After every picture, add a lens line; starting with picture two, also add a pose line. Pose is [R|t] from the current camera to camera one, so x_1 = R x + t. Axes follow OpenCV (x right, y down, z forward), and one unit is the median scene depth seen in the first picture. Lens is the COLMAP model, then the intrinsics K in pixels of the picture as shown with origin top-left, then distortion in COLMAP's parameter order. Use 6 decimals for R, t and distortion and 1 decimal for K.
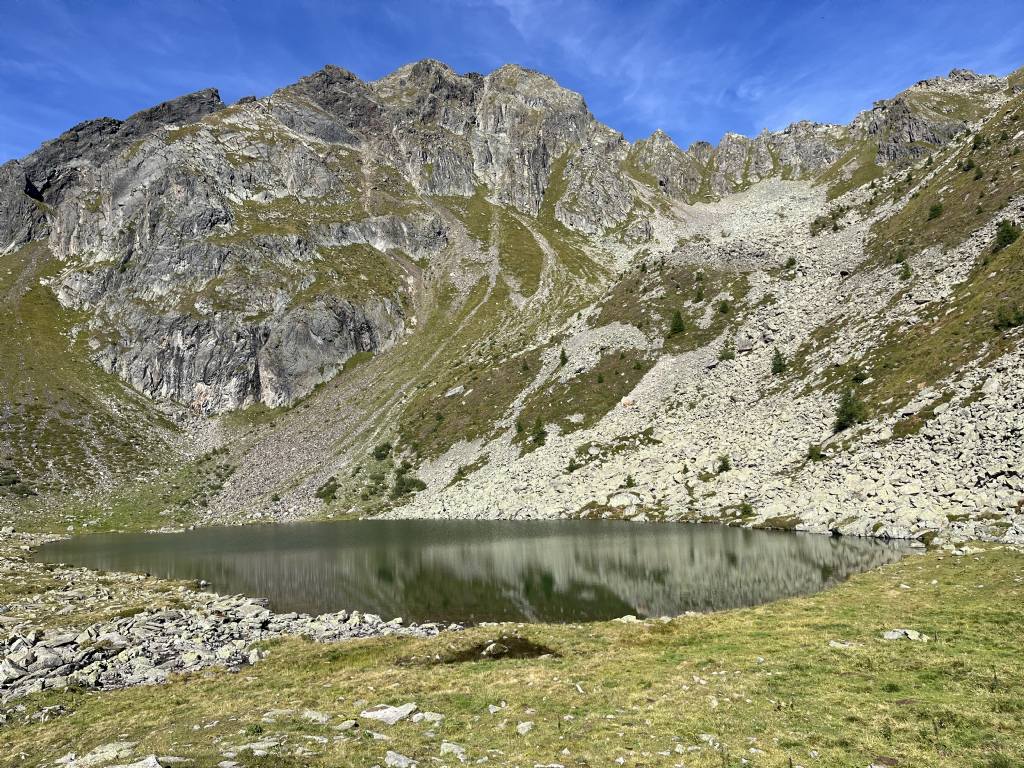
lens RADIAL K [[807.7, 0, 510.9], [0, 807.7, 377.5], [0, 0, 1]] dist [0.078275, -0.106754]
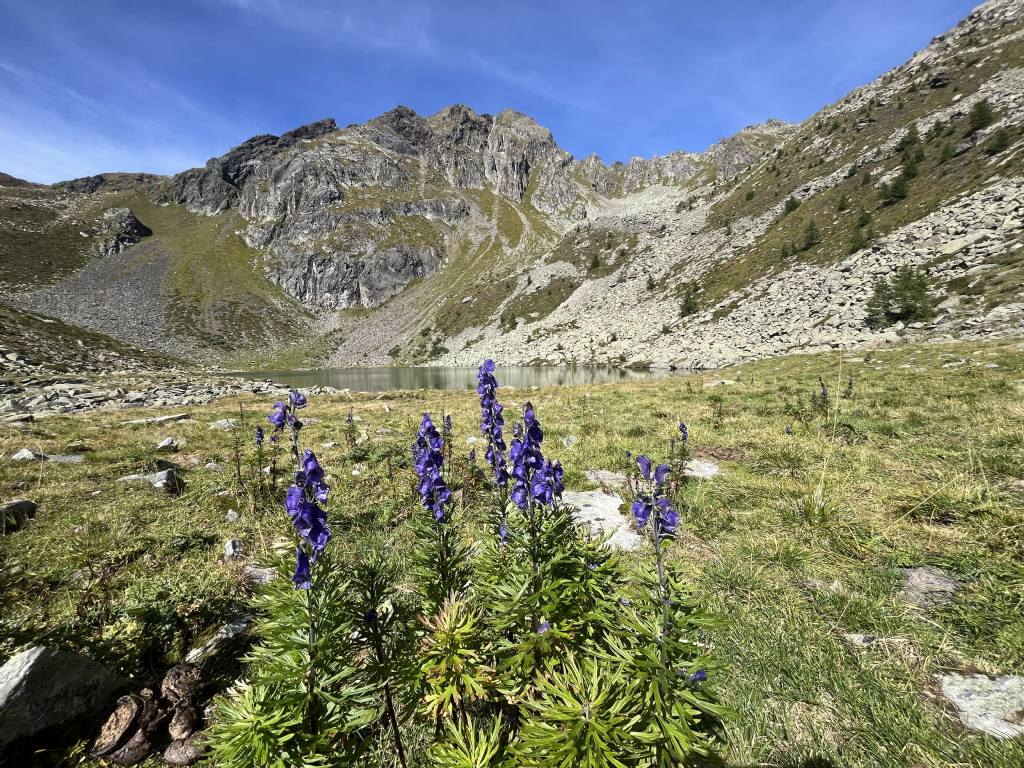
lens RADIAL K [[428.1, 0, 510.9], [0, 428.1, 382.4], [0, 0, 1]] dist [0.001846, 0.001242]
pose [[0.999616, 0.026317, 0.008618, 0.023387], [-0.027432, 0.983613, 0.178195, 0.027587], [-0.003787, -0.178363, 0.983957, 0.052853]]
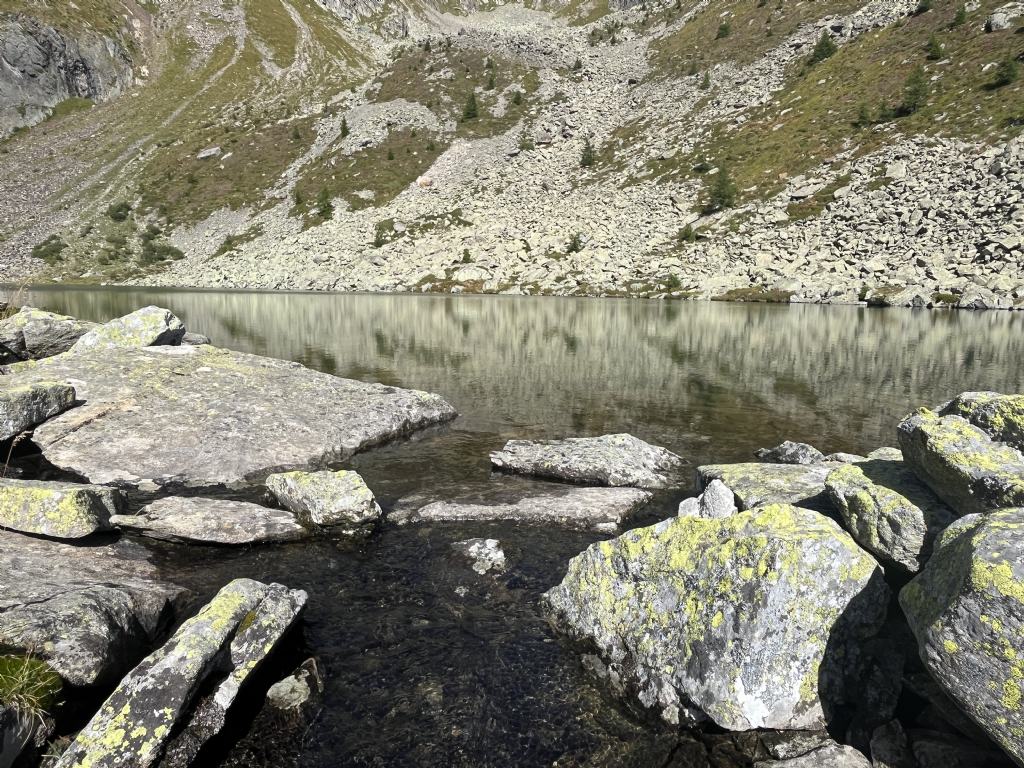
lens RADIAL K [[663.1, 0, 487.2], [0, 663.1, 390.3], [0, 0, 1]] dist [-0.003753, -0.002129]
pose [[0.921981, 0.011735, 0.387057, -0.071324], [-0.114440, 0.963151, 0.243398, 0.059024], [-0.369938, -0.268703, 0.889350, 0.204002]]
